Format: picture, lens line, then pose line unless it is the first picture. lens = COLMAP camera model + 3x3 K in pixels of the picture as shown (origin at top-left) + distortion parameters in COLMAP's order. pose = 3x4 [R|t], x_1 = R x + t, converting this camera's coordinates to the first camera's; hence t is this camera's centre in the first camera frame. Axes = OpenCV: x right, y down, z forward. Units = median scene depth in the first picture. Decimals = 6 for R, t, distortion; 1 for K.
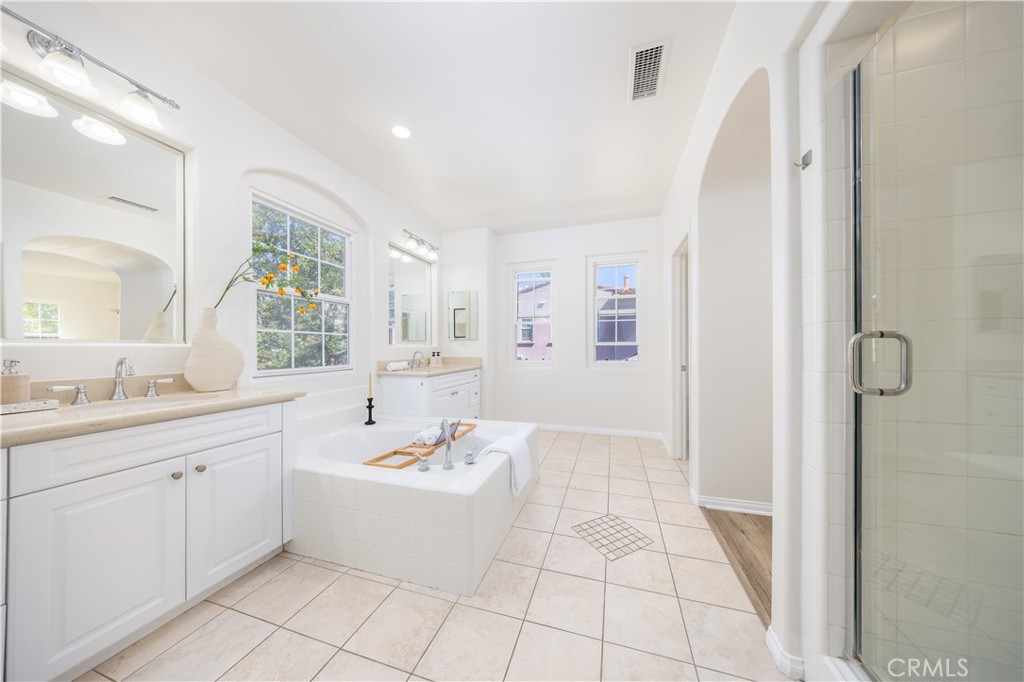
lens RADIAL K [[298.4, 0, 521.3], [0, 298.4, 346.0], [0, 0, 1]] dist [0.002425, -0.000290]
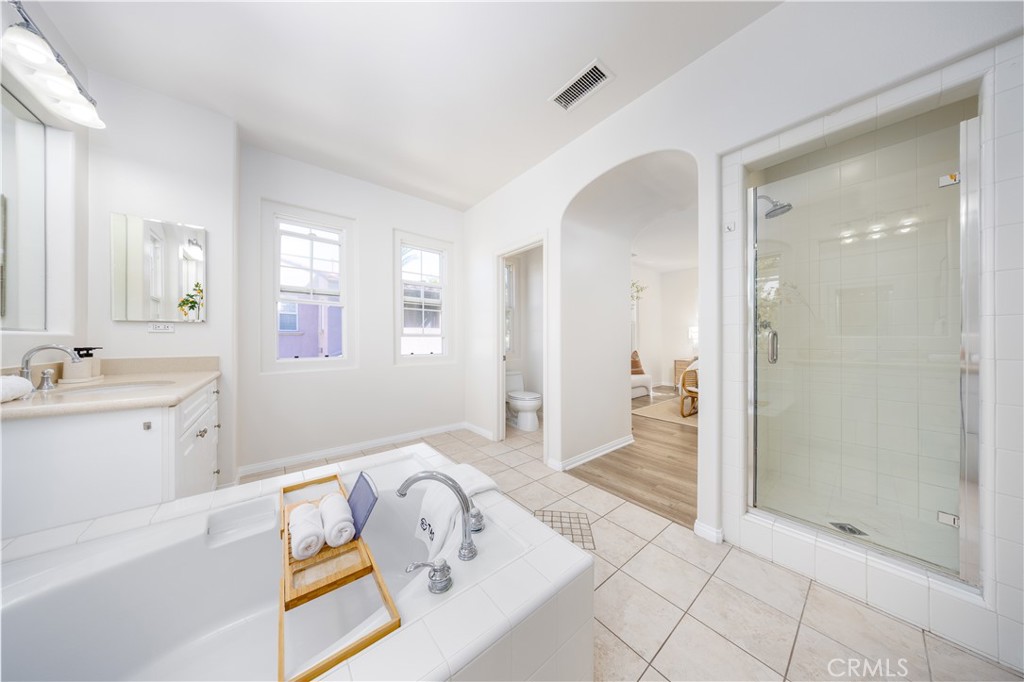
lens RADIAL K [[298.4, 0, 510.5], [0, 298.4, 339.1], [0, 0, 1]] dist [0.002425, -0.000290]
pose [[0.565759, 0.007422, 0.824537, -0.395538], [-0.009459, 0.999952, -0.002510, 0.005176], [-0.824517, -0.006379, 0.565802, 0.374323]]
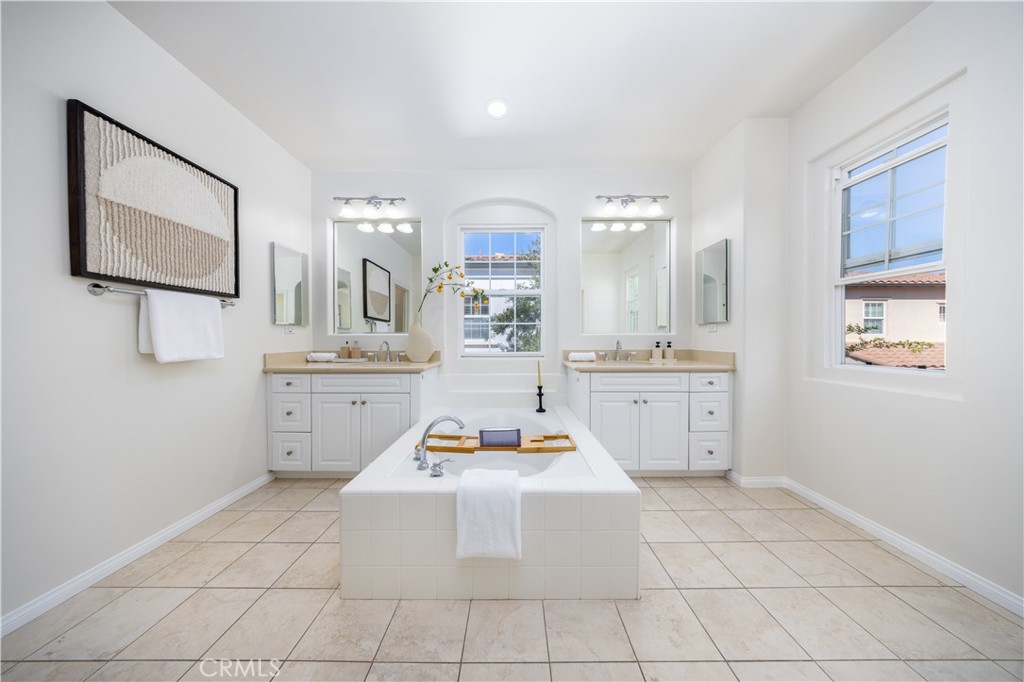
lens RADIAL K [[298.4, 0, 514.3], [0, 298.4, 343.5], [0, 0, 1]] dist [0.002425, -0.000290]
pose [[0.301335, 0.026291, -0.953156, 0.401223], [0.005030, 0.999562, 0.029161, 0.002180], [0.953505, -0.013582, 0.301071, 0.590199]]
